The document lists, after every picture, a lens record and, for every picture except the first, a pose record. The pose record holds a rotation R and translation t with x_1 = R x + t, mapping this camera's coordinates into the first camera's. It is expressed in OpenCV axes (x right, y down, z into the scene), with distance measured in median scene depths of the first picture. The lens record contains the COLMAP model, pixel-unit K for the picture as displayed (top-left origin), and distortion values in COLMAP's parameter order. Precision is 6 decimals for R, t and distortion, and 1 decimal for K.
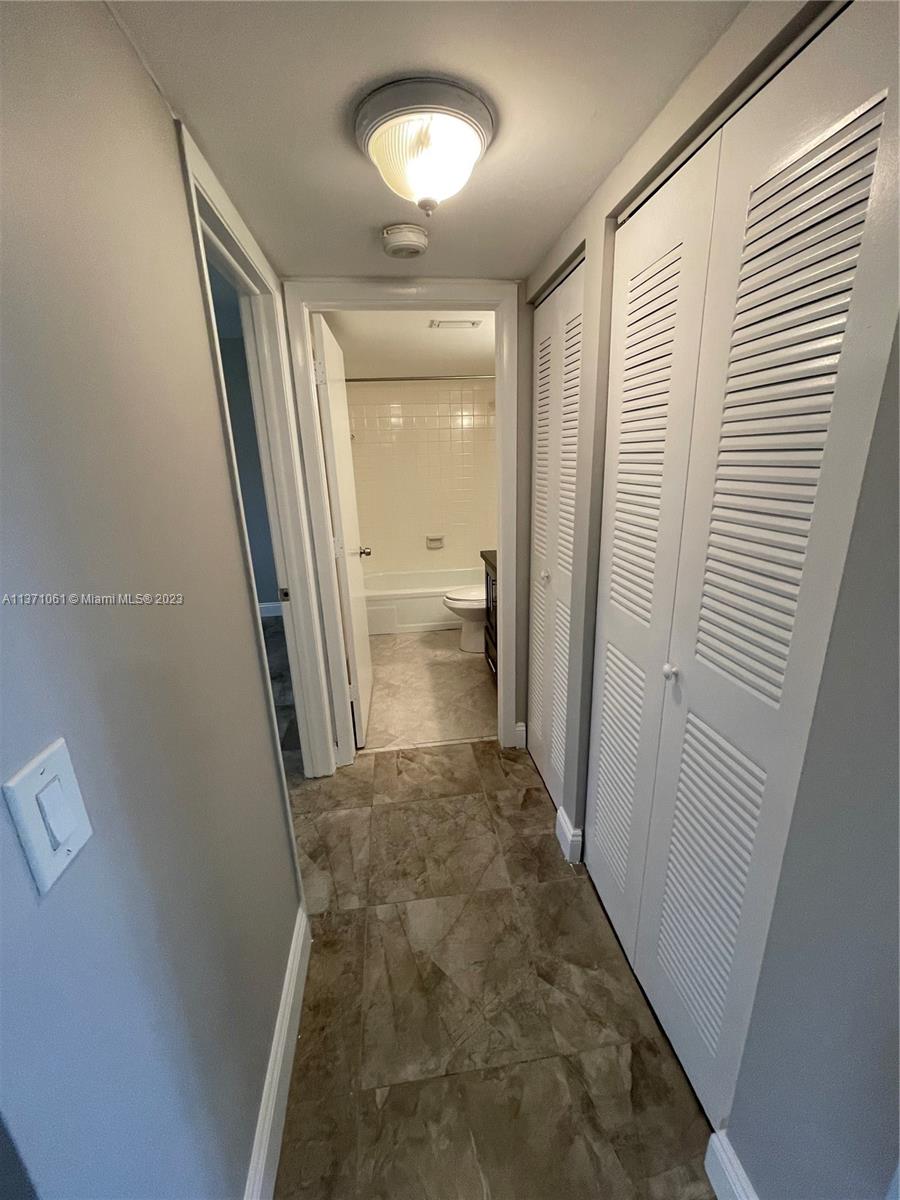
lens RADIAL K [[486.6, 0, 455.2], [0, 486.6, 598.7], [0, 0, 1]] dist [-0.012310, 0.007055]
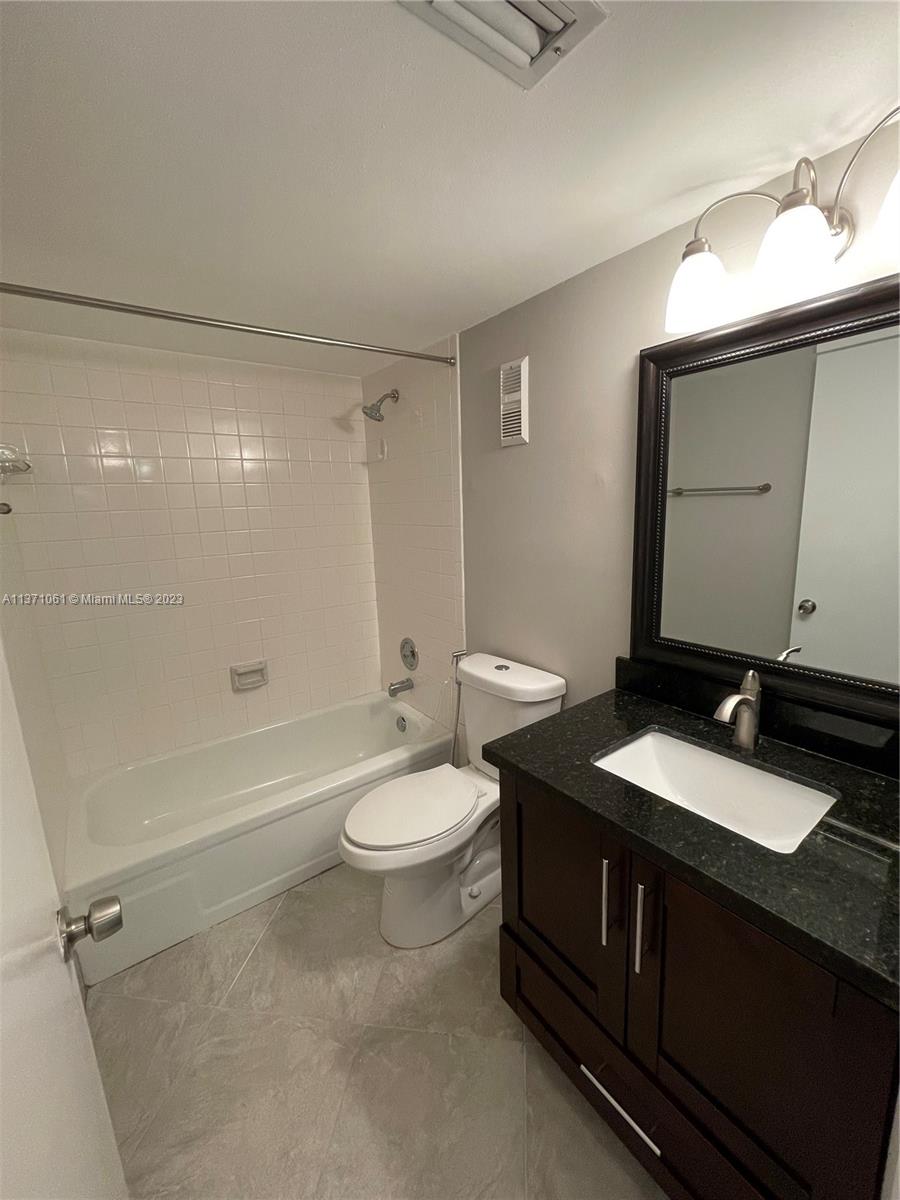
lens RADIAL K [[486.6, 0, 455.2], [0, 486.6, 598.7], [0, 0, 1]] dist [-0.012310, 0.007055]
pose [[0.864886, -0.101133, 0.491674, -0.171539], [0.154280, 0.985639, -0.068651, -0.229616], [-0.477671, 0.135231, 0.868069, 0.814430]]
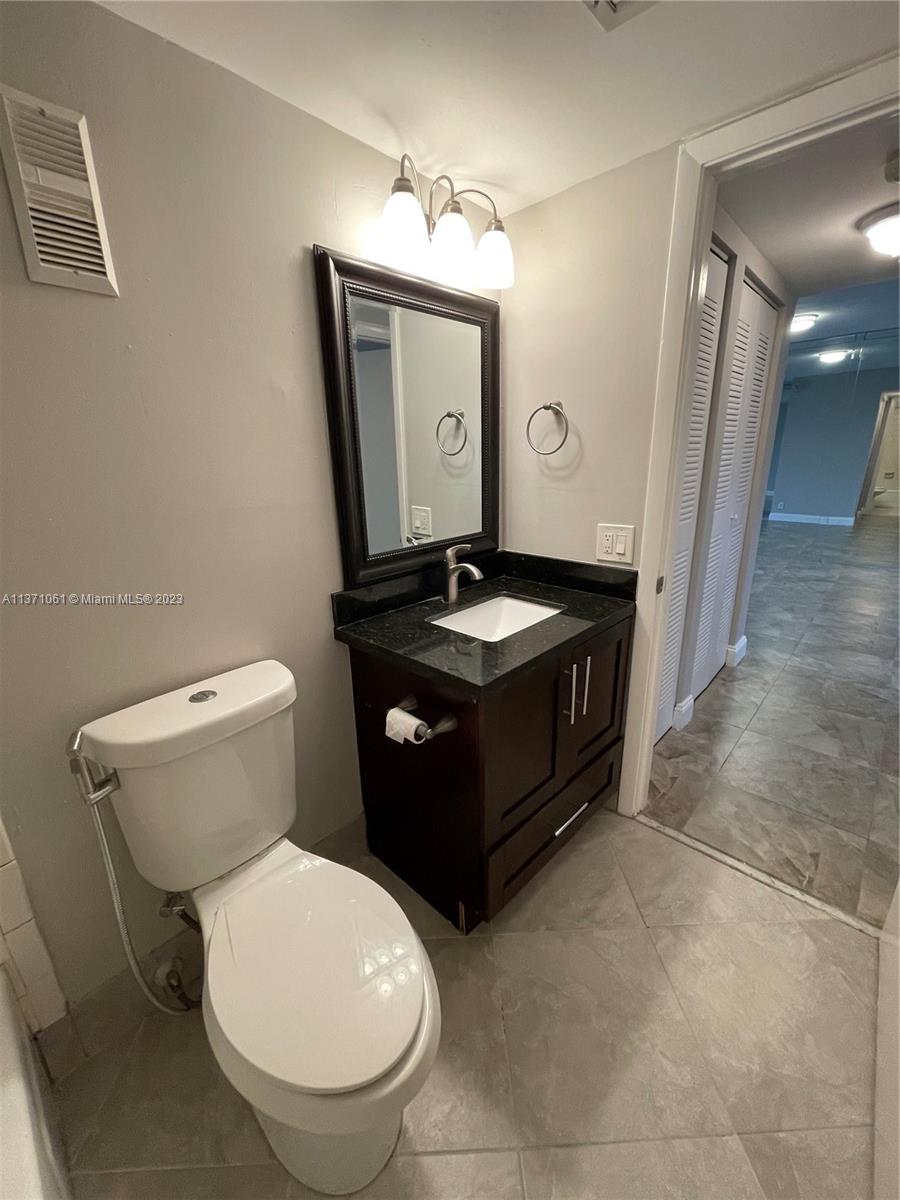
lens RADIAL K [[486.6, 0, 455.2], [0, 486.6, 598.7], [0, 0, 1]] dist [-0.012310, 0.007055]
pose [[-0.638097, -0.187009, 0.746900, -0.213189], [0.258362, 0.861808, 0.436505, -0.365635], [-0.725315, 0.471503, -0.501601, 1.405741]]
